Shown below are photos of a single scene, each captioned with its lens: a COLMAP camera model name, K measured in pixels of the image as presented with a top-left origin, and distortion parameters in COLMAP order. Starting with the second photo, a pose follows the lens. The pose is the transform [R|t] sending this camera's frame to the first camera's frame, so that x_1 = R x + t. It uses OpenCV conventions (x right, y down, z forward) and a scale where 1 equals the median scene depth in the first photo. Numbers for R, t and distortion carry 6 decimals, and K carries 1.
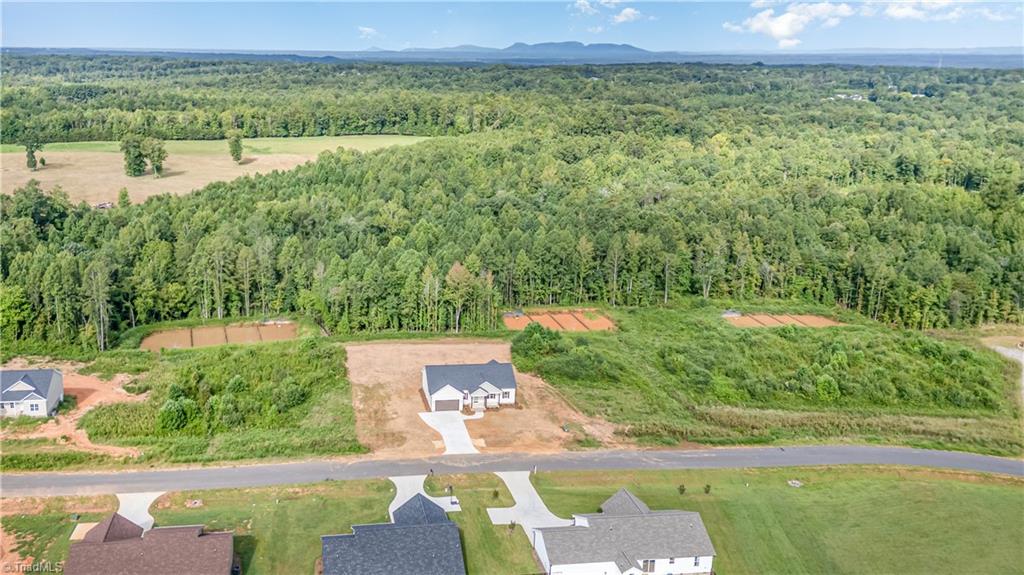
lens RADIAL K [[750.8, 0, 512.0], [0, 750.8, 287.5], [0, 0, 1]] dist [0.032669, -0.000344]
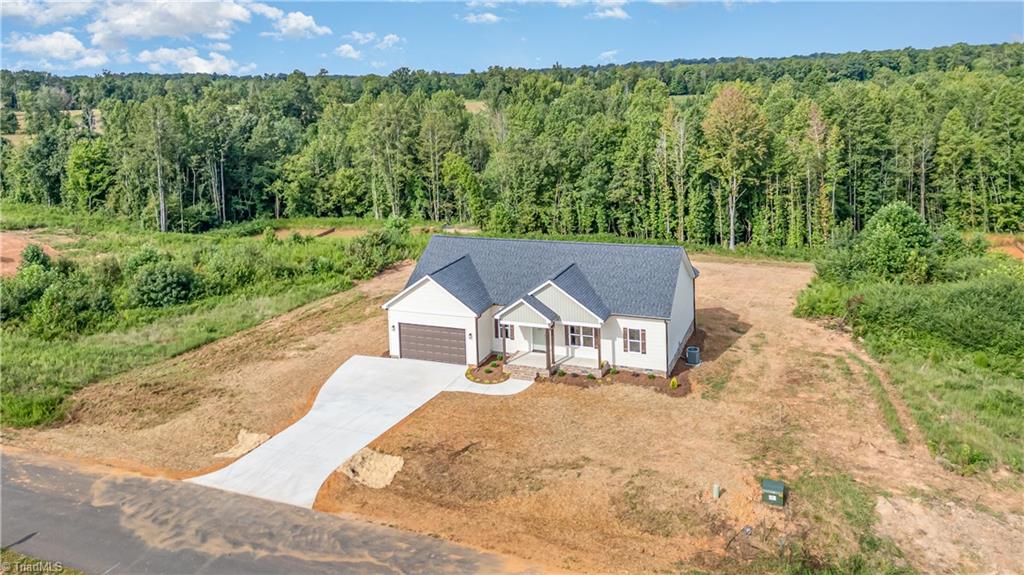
lens RADIAL K [[750.8, 0, 512.0], [0, 750.8, 287.5], [0, 0, 1]] dist [0.032669, -0.000344]
pose [[0.792667, 0.053070, -0.607341, 0.119737], [-0.067478, 0.997720, -0.000887, 0.108991], [0.605910, 0.041685, 0.794441, 0.634083]]
